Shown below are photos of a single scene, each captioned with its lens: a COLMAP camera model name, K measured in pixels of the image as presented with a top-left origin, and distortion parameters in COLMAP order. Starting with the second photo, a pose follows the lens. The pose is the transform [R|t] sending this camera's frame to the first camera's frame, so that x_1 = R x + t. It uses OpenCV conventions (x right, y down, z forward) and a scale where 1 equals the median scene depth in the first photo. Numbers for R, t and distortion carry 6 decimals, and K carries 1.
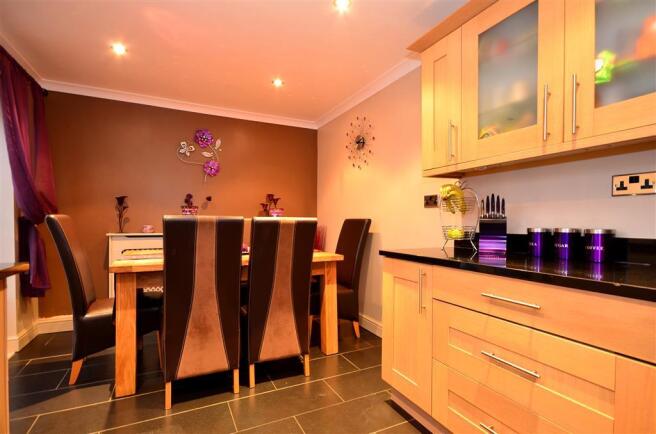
lens RADIAL K [[341.1, 0, 329.8], [0, 341.1, 220.0], [0, 0, 1]] dist [0.041940, 0.000045]
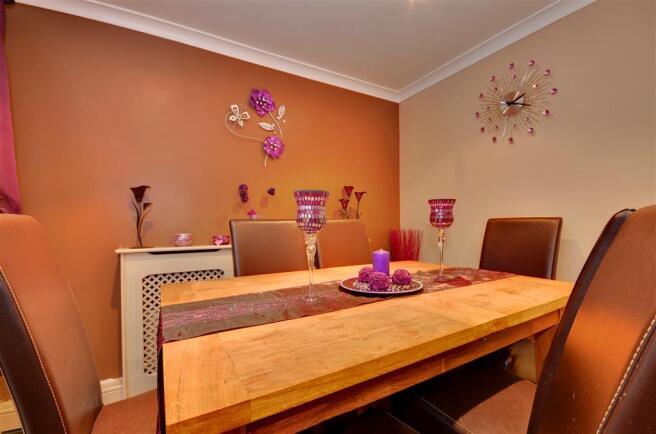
lens RADIAL K [[286.4, 0, 324.1], [0, 286.4, 218.8], [0, 0, 1]] dist [-0.000787, 0.000112]
pose [[0.995354, -0.014404, 0.095201, -0.336991], [0.015508, 0.999821, -0.010870, -0.001766], [-0.095027, 0.012296, 0.995399, 0.483711]]
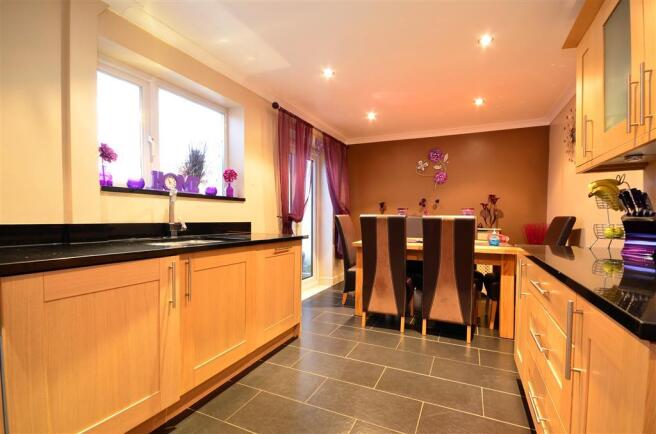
lens RADIAL K [[300.8, 0, 330.1], [0, 300.8, 223.8], [0, 0, 1]] dist [0.004632, 0.000419]
pose [[0.644910, 0.015720, -0.764097, 0.286976], [-0.000376, 0.999795, 0.020253, 0.000022], [0.764259, -0.012774, 0.644783, -0.055395]]
